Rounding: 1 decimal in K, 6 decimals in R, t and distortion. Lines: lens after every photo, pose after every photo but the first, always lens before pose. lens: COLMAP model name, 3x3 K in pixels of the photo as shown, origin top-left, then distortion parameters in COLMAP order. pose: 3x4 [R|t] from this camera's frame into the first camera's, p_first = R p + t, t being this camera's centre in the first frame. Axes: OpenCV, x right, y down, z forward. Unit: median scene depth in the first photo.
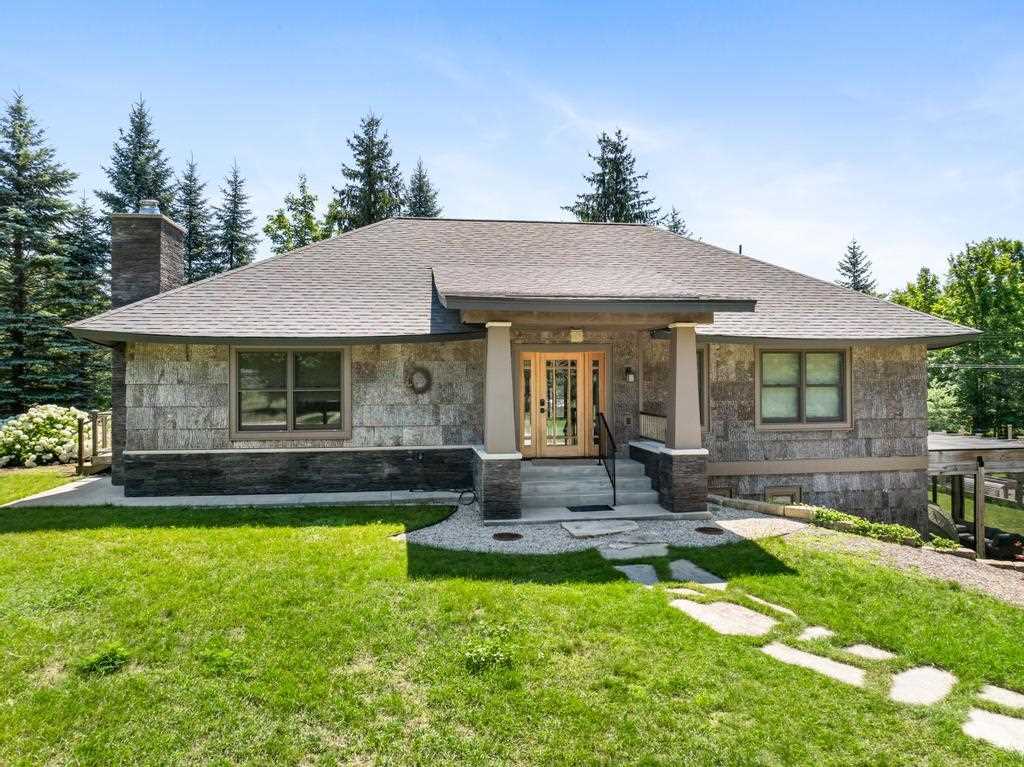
lens RADIAL K [[759.0, 0, 512.0], [0, 759.0, 383.5], [0, 0, 1]] dist [-0.030985, 0.001665]
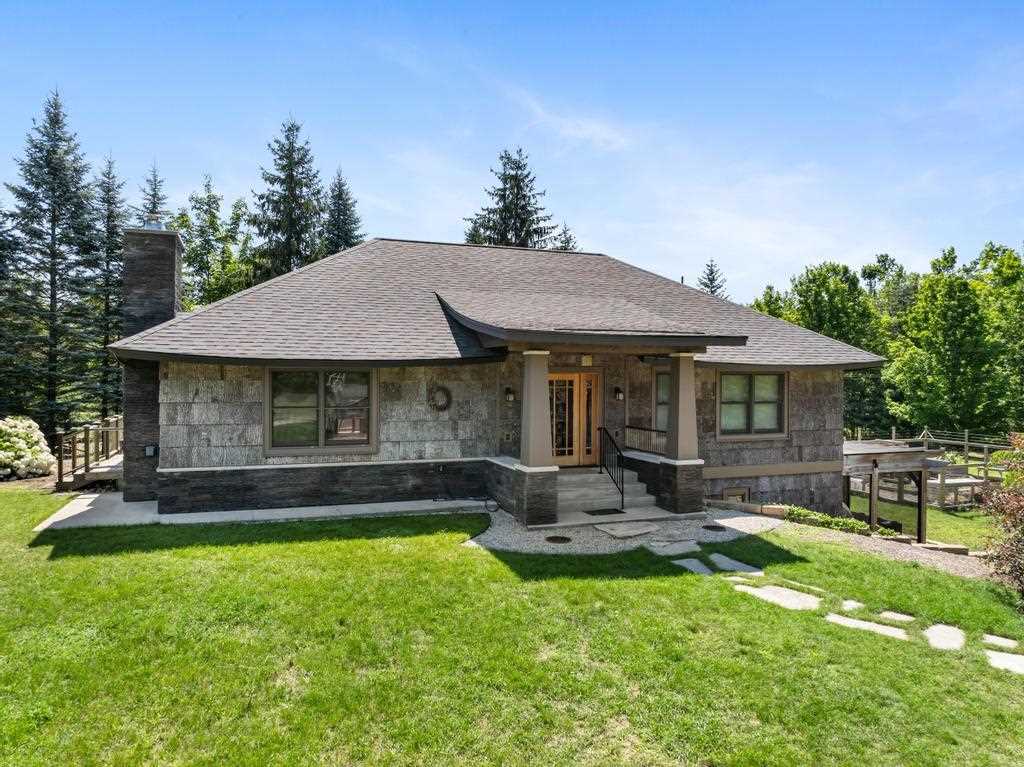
lens RADIAL K [[759.0, 0, 512.0], [0, 759.0, 383.5], [0, 0, 1]] dist [-0.030985, 0.001665]
pose [[0.976467, 0.006926, 0.215557, -0.256162], [-0.007935, 0.999961, 0.003817, -0.030729], [-0.215522, -0.005437, 0.976484, -0.084310]]
